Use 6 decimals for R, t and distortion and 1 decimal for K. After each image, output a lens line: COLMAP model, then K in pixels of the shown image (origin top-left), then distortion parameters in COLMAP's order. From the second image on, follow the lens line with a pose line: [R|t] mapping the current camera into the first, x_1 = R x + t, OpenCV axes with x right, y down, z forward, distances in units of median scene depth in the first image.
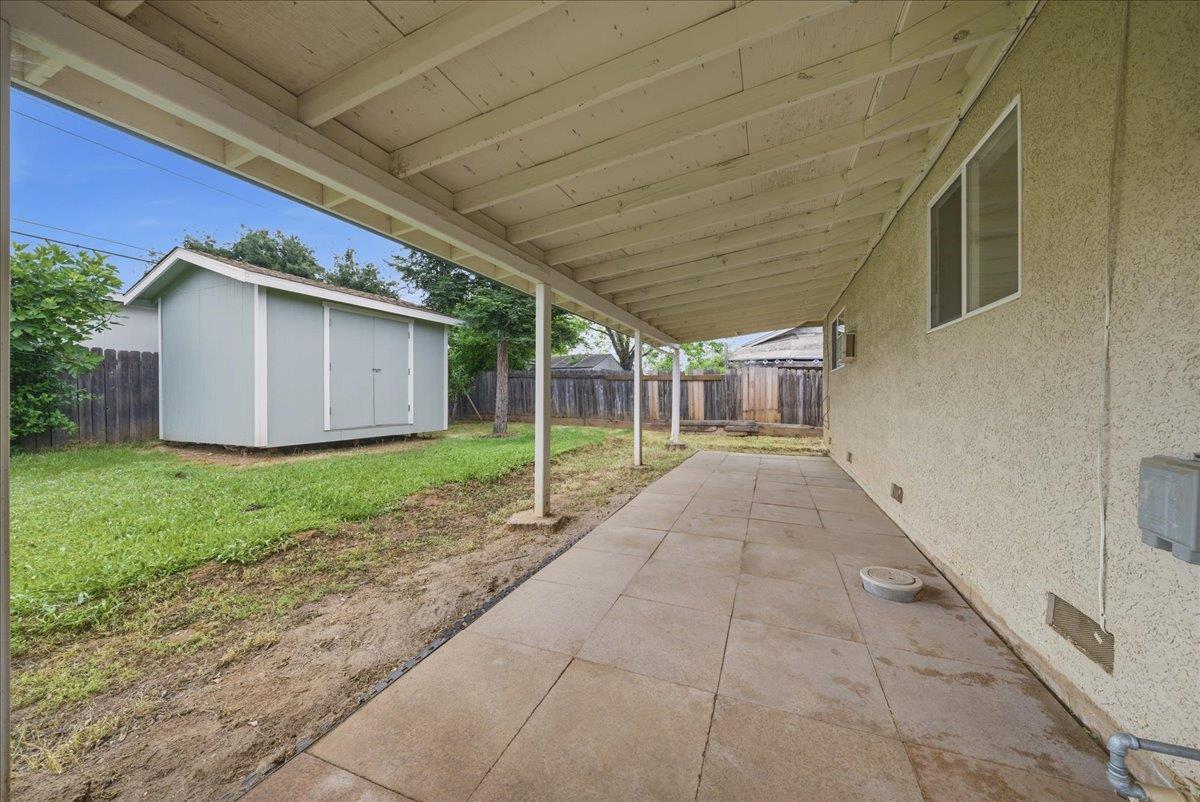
lens RADIAL K [[425.4, 0, 607.4], [0, 425.4, 395.6], [0, 0, 1]] dist [-0.001230, -0.000434]
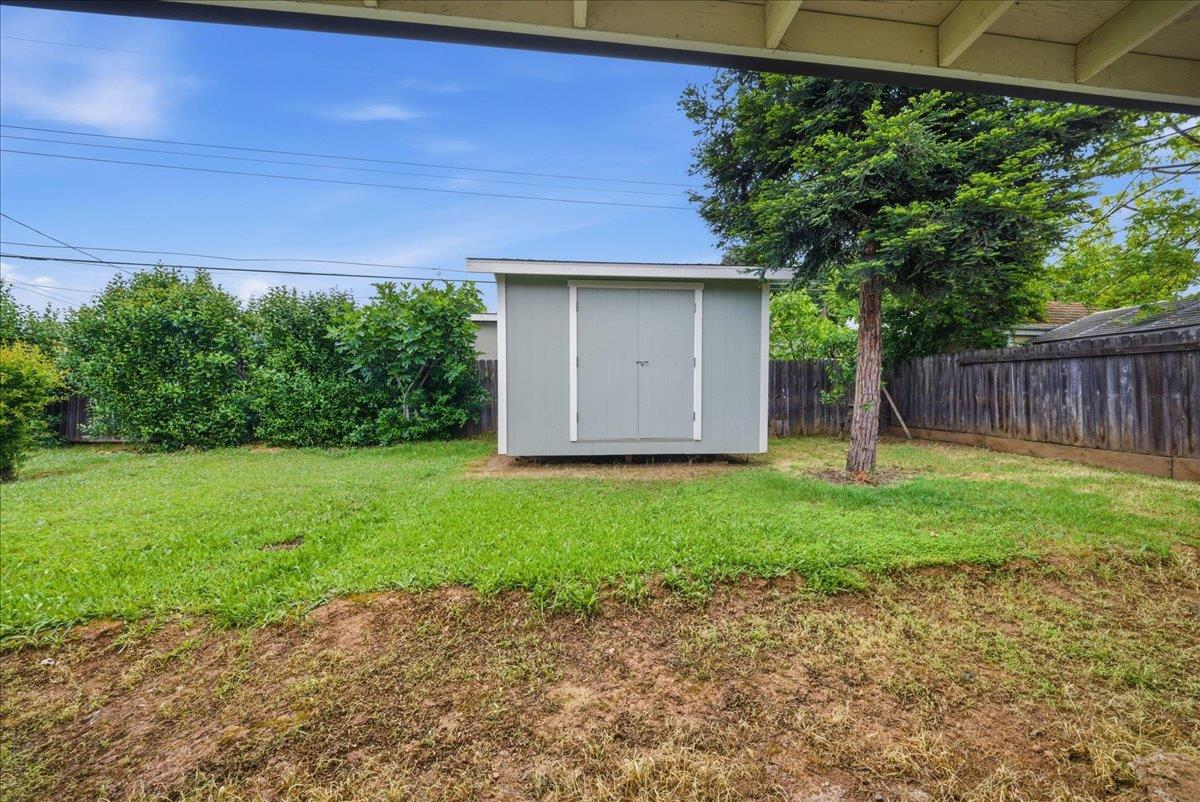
lens RADIAL K [[425.4, 0, 607.4], [0, 425.4, 395.6], [0, 0, 1]] dist [-0.001230, -0.000434]
pose [[0.479070, -0.001927, -0.877775, 0.053130], [-0.000372, 0.999997, -0.002399, -0.001247], [0.877777, 0.001476, 0.479068, 0.530347]]
